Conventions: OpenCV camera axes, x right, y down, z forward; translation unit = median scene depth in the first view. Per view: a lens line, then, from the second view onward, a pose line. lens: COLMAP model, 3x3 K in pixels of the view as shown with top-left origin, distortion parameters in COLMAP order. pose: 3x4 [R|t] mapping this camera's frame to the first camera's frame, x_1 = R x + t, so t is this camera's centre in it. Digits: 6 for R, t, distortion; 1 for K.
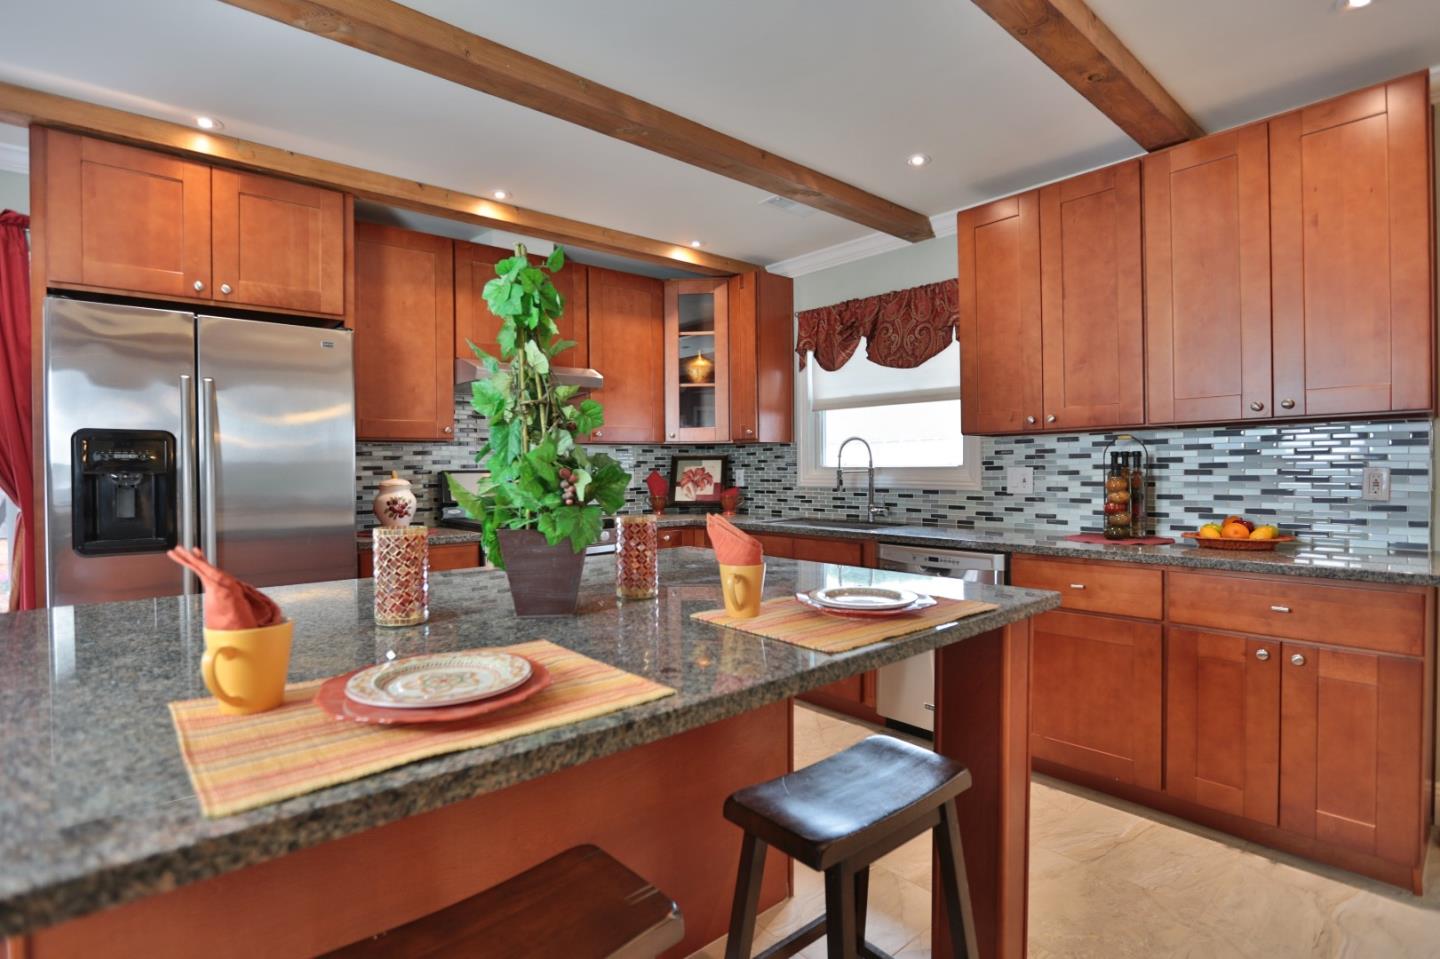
lens RADIAL K [[711.4, 0, 709.9], [0, 711.4, 473.4], [0, 0, 1]] dist [-0.011503, 0.001284]
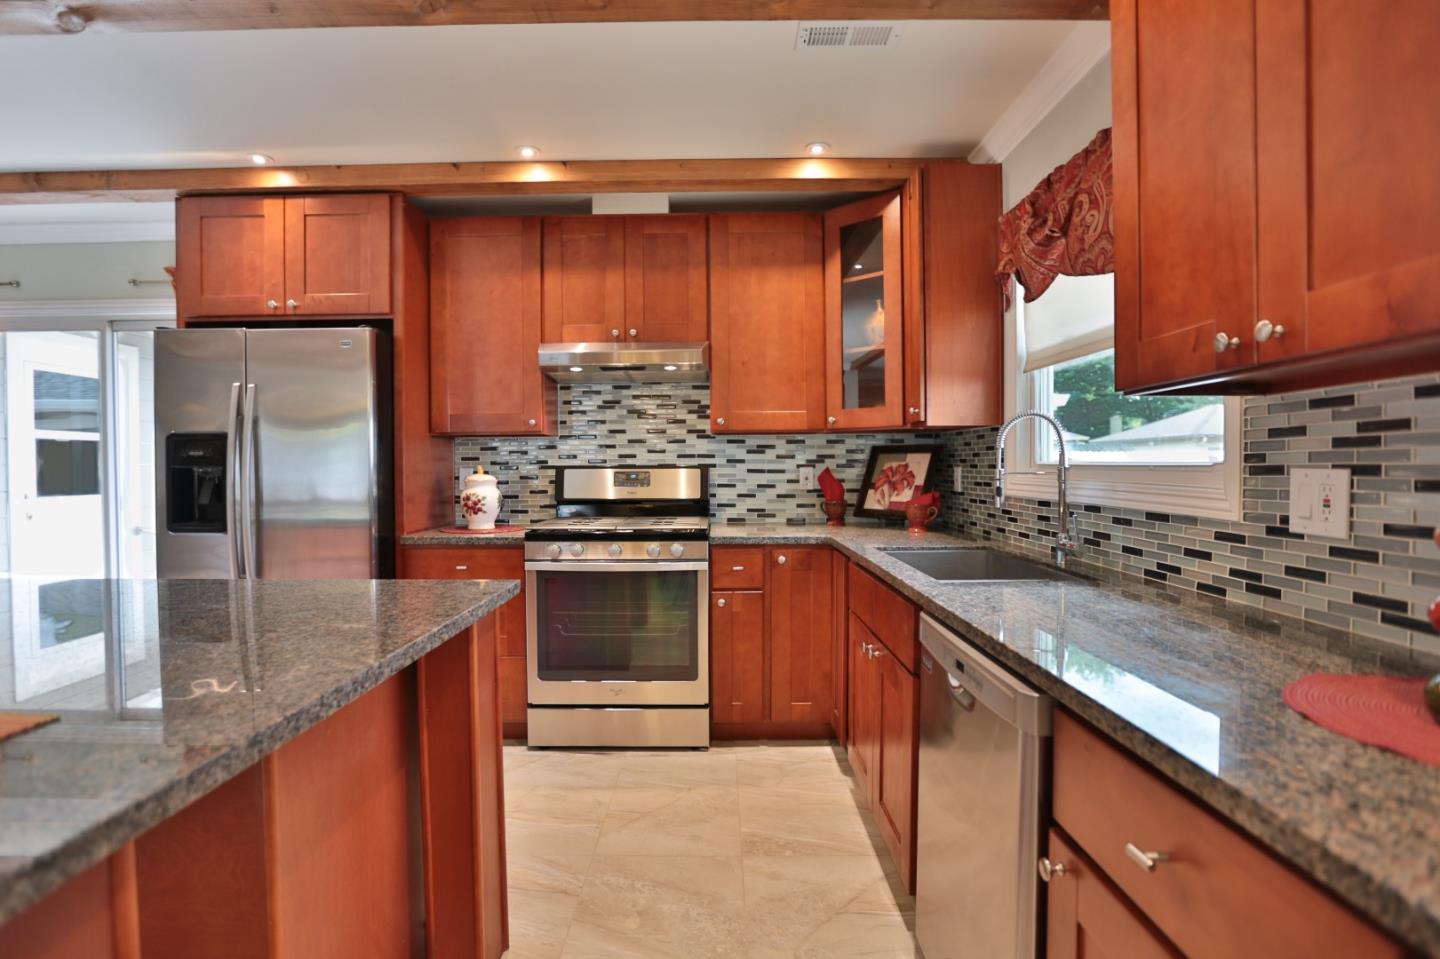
lens RADIAL K [[692.4, 0, 720.9], [0, 692.4, 474.0], [0, 0, 1]] dist [-0.035450, 0.004037]
pose [[0.755533, 0.014841, -0.654943, 0.437810], [-0.007726, 0.999876, 0.013745, -0.008465], [0.655065, -0.005324, 0.755554, 0.507024]]
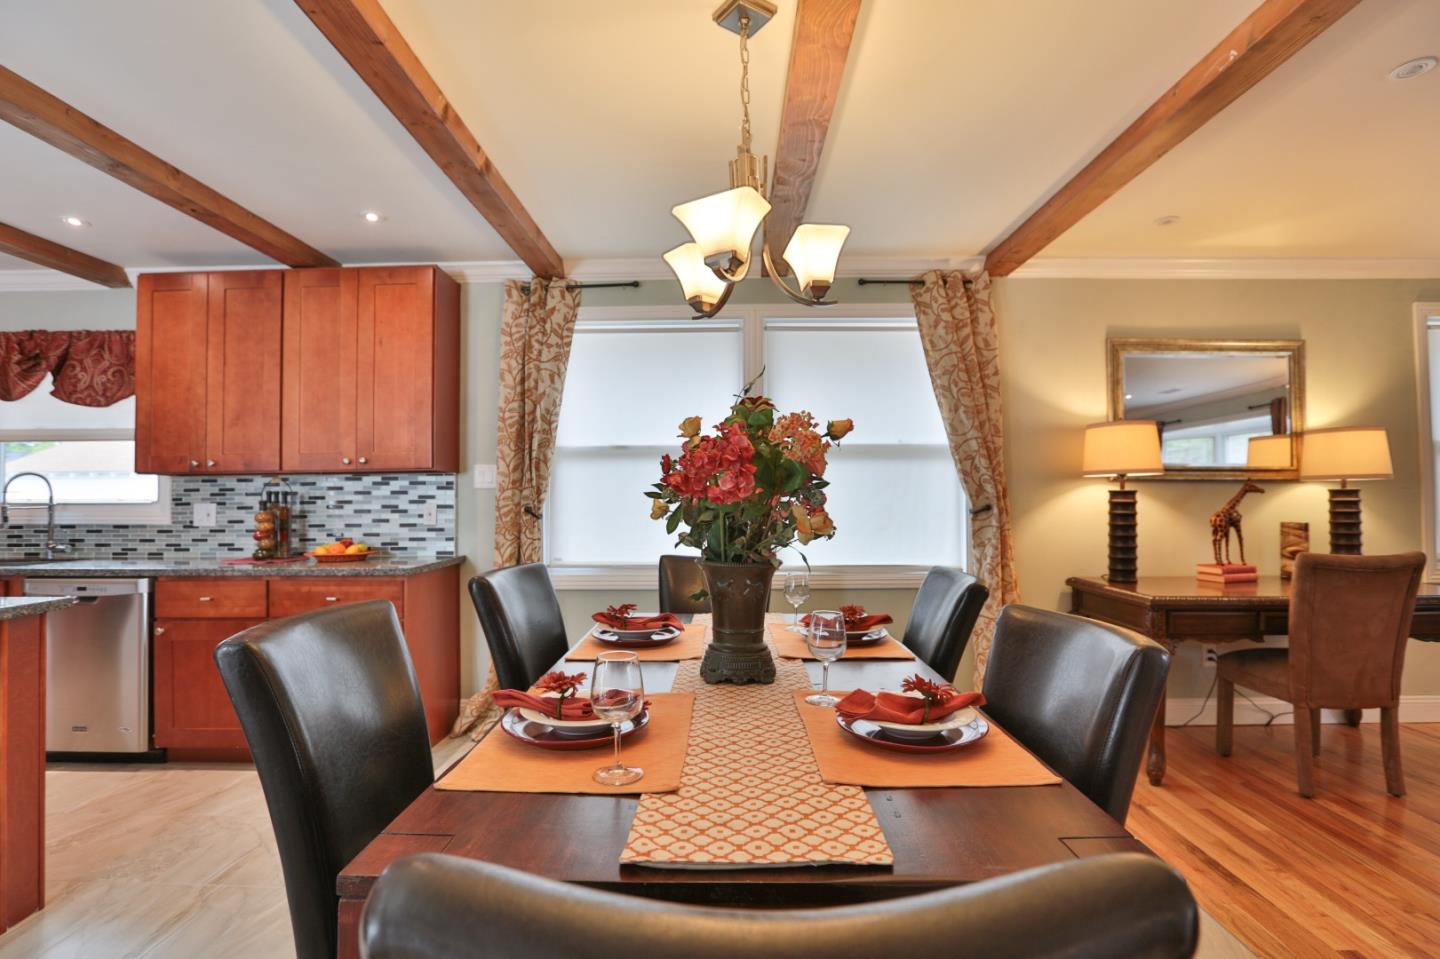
lens RADIAL K [[692.4, 0, 727.4], [0, 692.4, 479.1], [0, 0, 1]] dist [-0.035450, 0.004037]
pose [[0.657574, 0.025209, 0.752968, 0.166277], [0.007355, 0.999178, -0.039875, 0.002158], [-0.753354, 0.031759, 0.656848, -0.367285]]
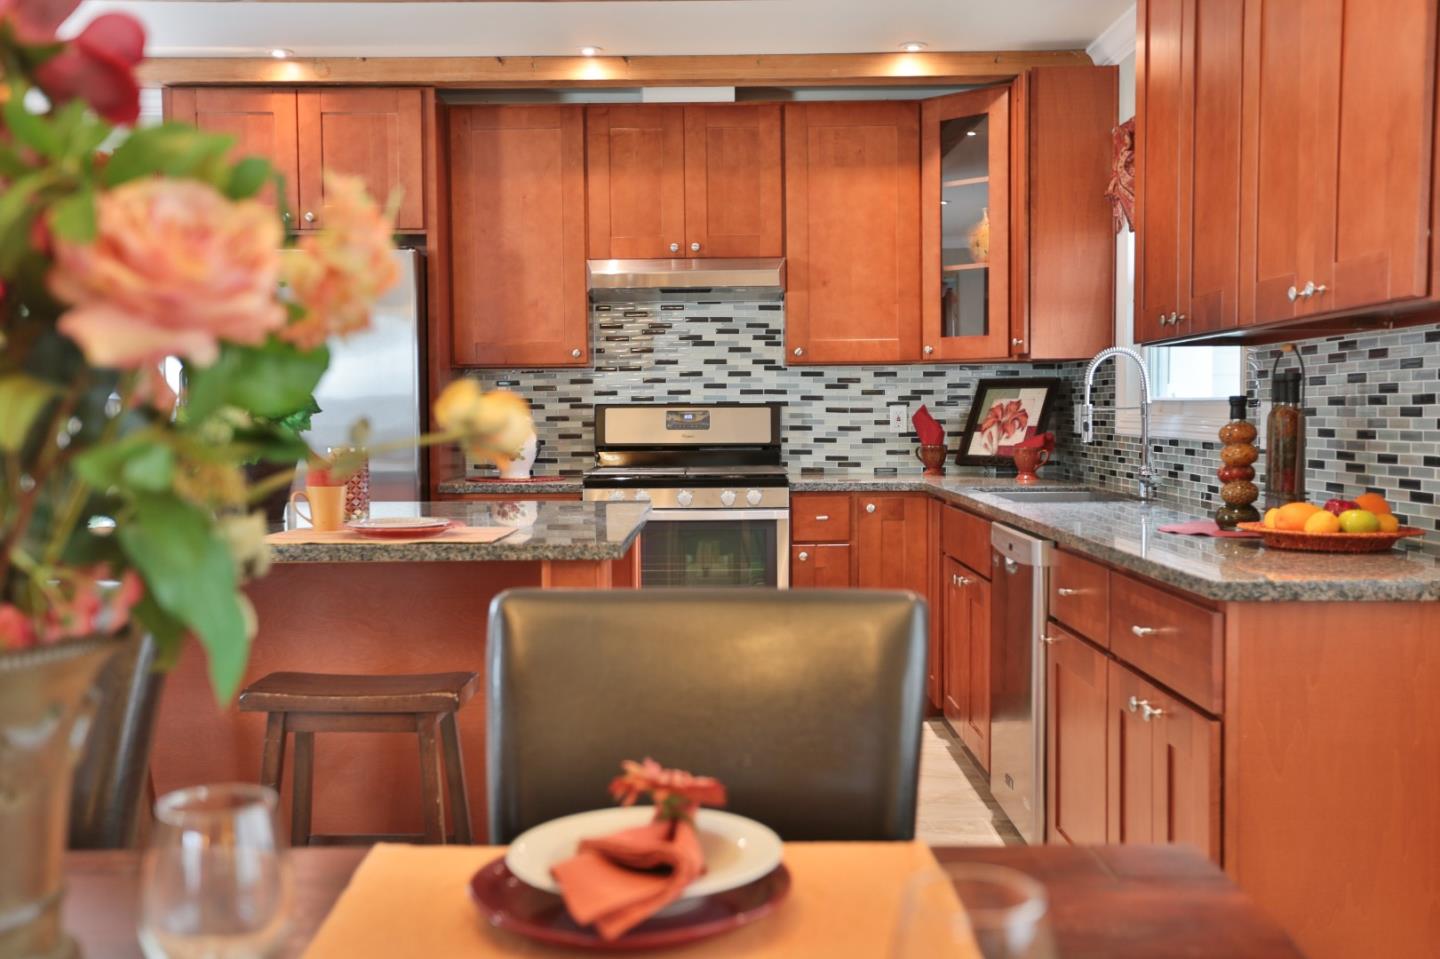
lens RADIAL K [[1445.8, 0, 715.8], [0, 1445.8, 474.6], [0, 0, 1]] dist [0.037614, 0.000000]
pose [[0.754031, 0.035579, -0.655874, 0.860015], [-0.006148, 0.998870, 0.047117, -0.002698], [0.656810, -0.031495, 0.753398, -0.122458]]
